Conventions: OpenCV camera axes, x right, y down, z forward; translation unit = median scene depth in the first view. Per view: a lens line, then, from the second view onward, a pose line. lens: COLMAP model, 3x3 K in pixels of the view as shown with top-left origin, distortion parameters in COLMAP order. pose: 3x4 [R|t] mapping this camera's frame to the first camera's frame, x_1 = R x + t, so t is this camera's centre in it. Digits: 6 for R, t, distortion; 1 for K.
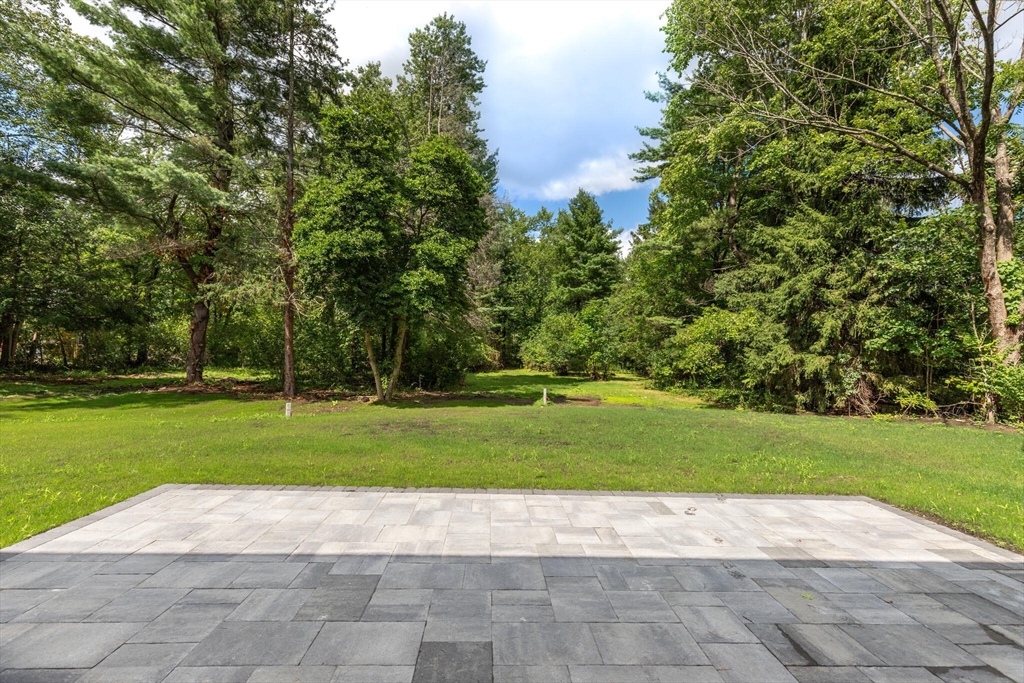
lens RADIAL K [[448.9, 0, 521.4], [0, 448.9, 346.9], [0, 0, 1]] dist [-0.001102, -0.000372]
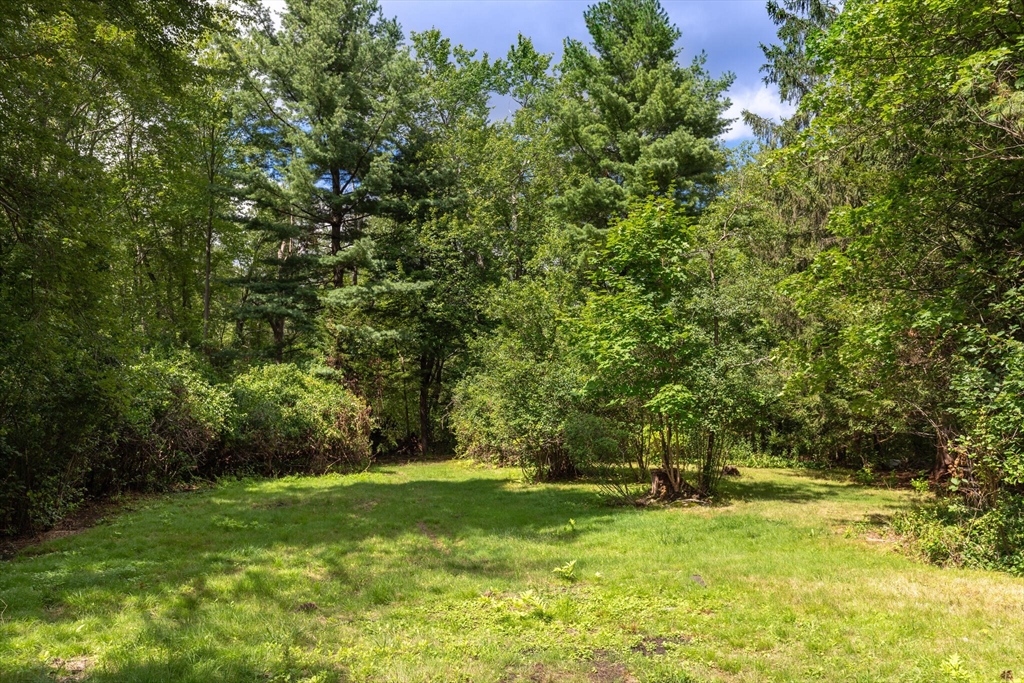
lens RADIAL K [[822.0, 0, 512.0], [0, 822.0, 341.5], [0, 0, 1]] dist [0.045386, -0.001127]
pose [[0.999028, -0.029218, -0.033003, 0.080481], [0.026119, 0.995534, -0.090722, 0.021718], [0.035506, 0.089772, 0.995329, 0.452978]]
